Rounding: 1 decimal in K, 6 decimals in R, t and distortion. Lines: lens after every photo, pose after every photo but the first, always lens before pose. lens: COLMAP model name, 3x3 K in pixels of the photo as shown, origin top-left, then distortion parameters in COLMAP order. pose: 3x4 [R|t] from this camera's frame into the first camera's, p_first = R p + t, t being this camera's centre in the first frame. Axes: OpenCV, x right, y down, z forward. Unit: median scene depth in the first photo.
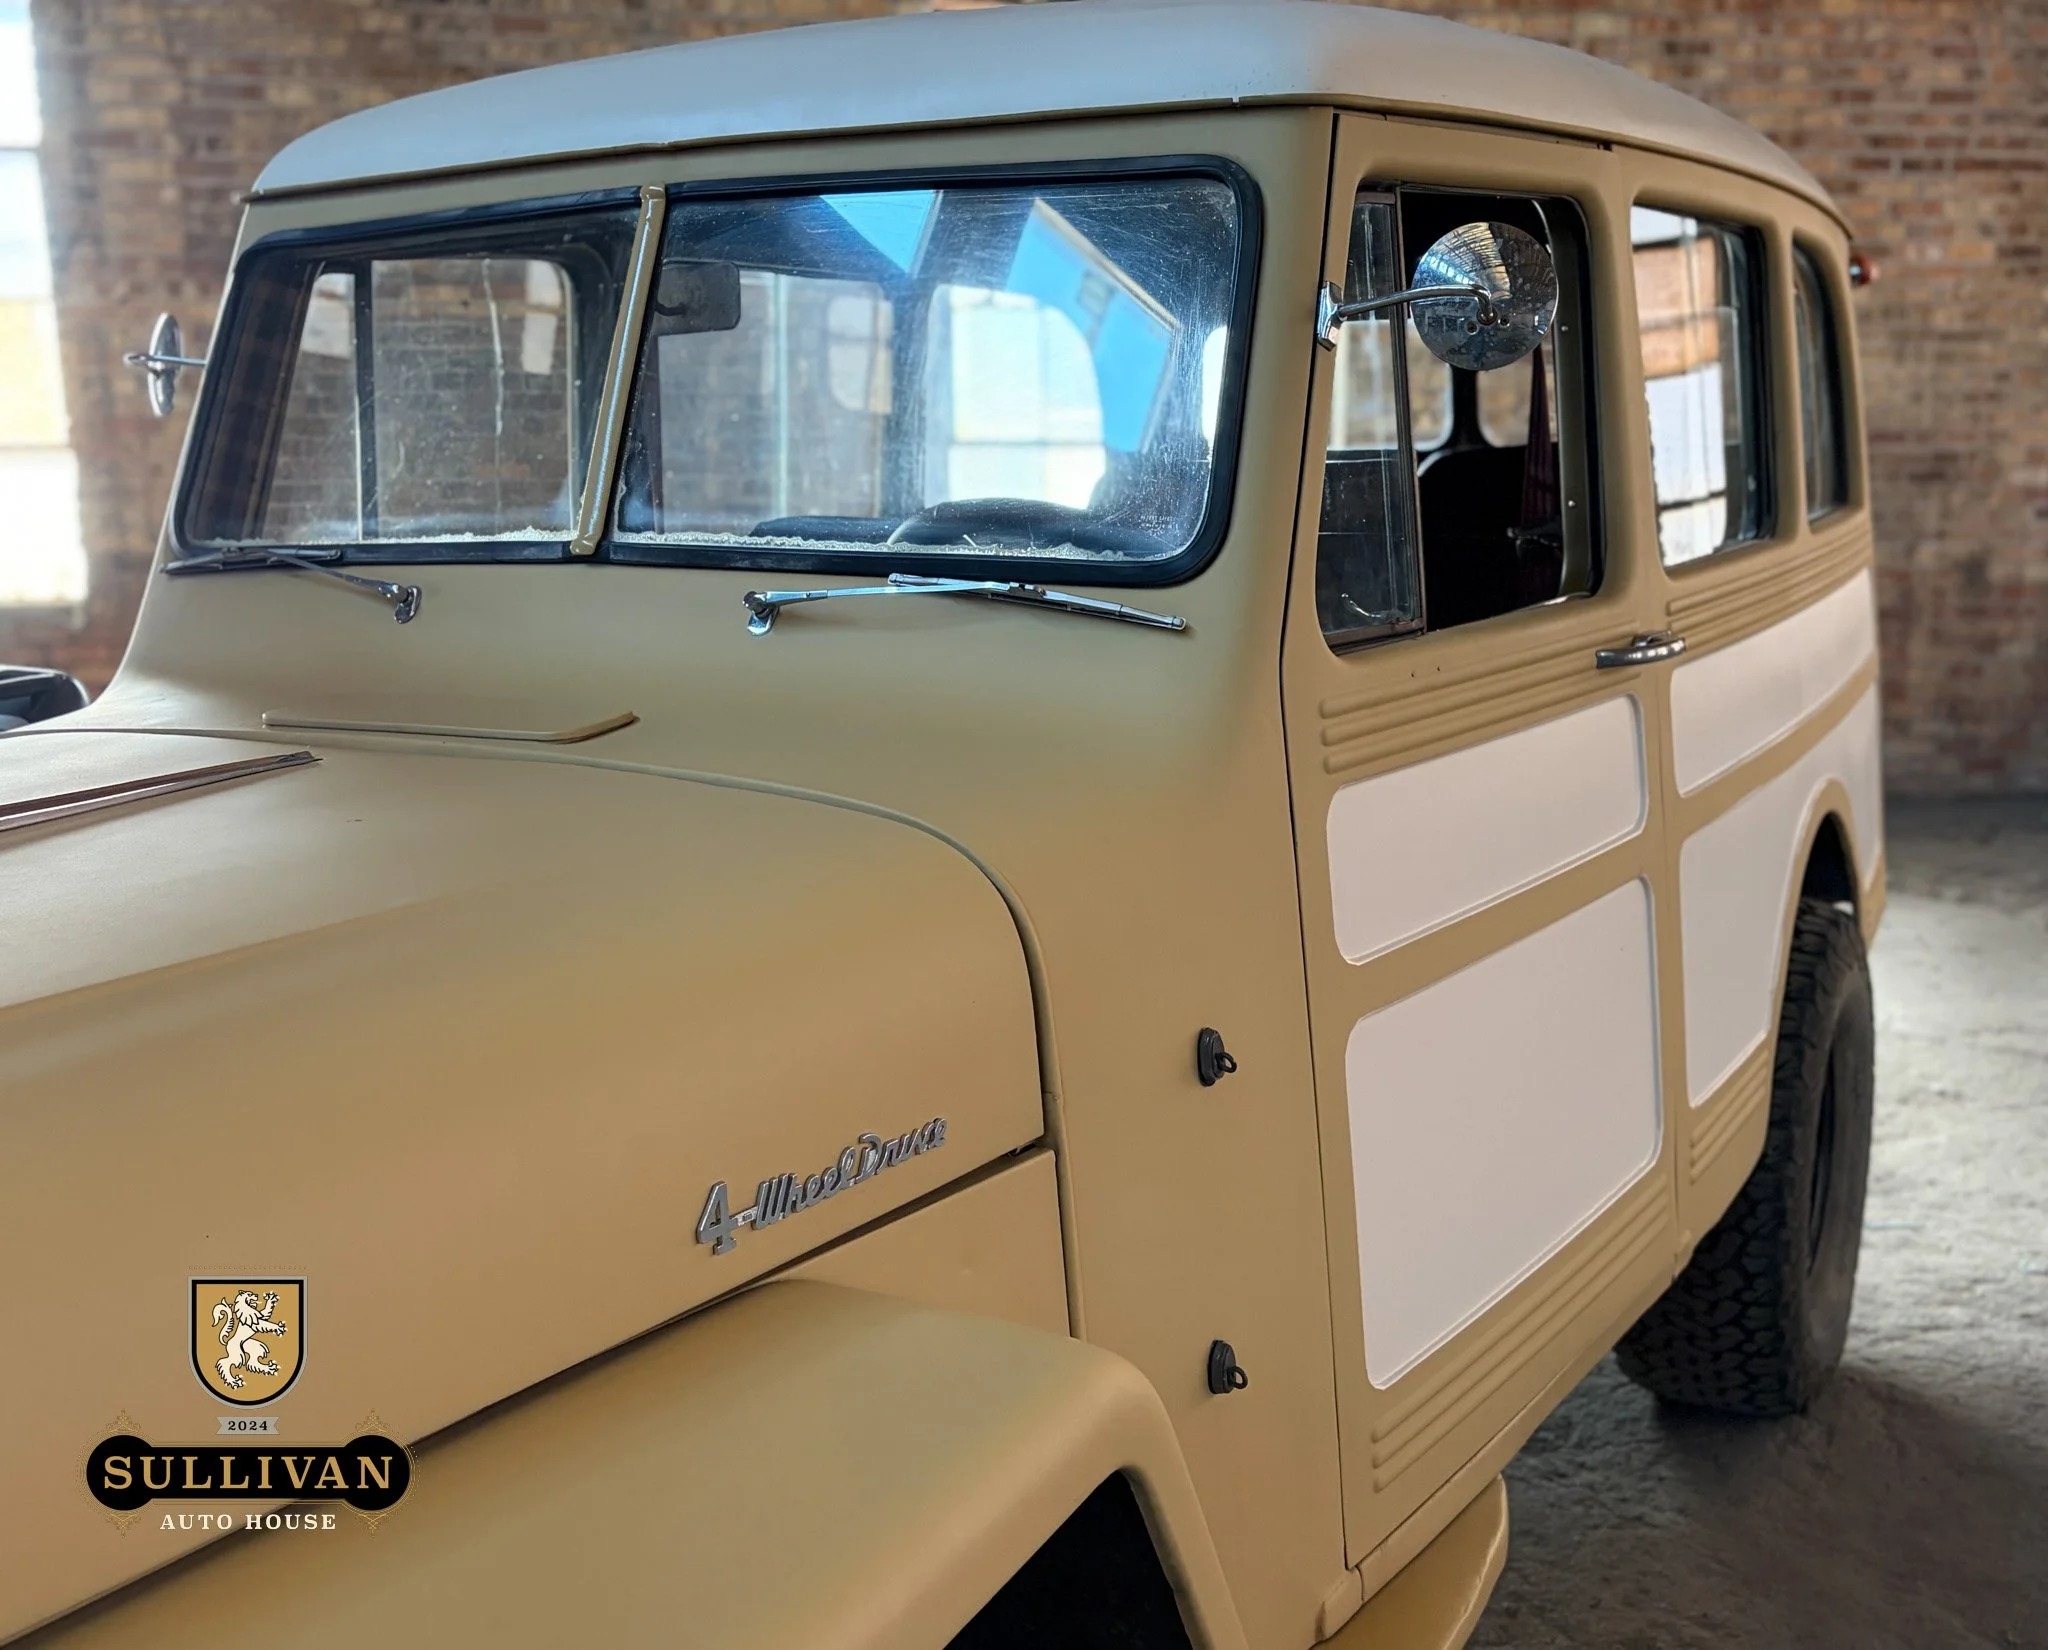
lens RADIAL K [[2043.6, 0, 1081.0], [0, 2043.6, 797.0], [0, 0, 1]] dist [0.114954, -0.151107]
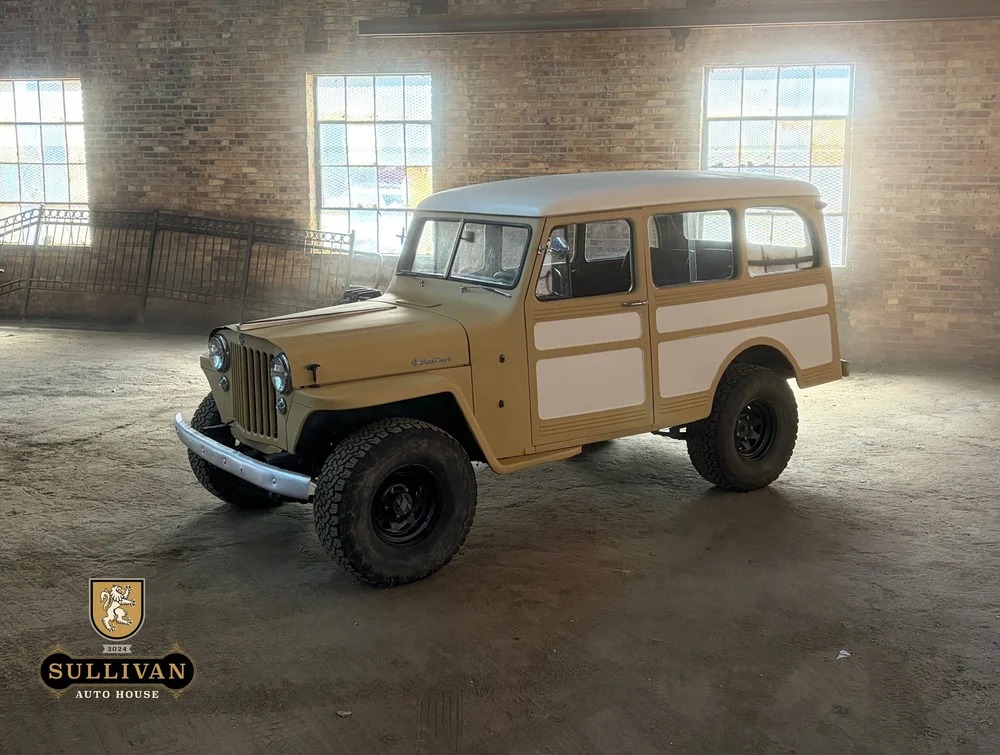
lens RADIAL K [[1058.3, 0, 505.3], [0, 1058.3, 303.5], [0, 0, 1]] dist [0.154959, -0.431538]
pose [[0.906591, 0.063497, -0.417206, 0.346330], [-0.077474, 0.996856, -0.016633, -0.000187], [0.414838, 0.047402, 0.908660, -0.503560]]
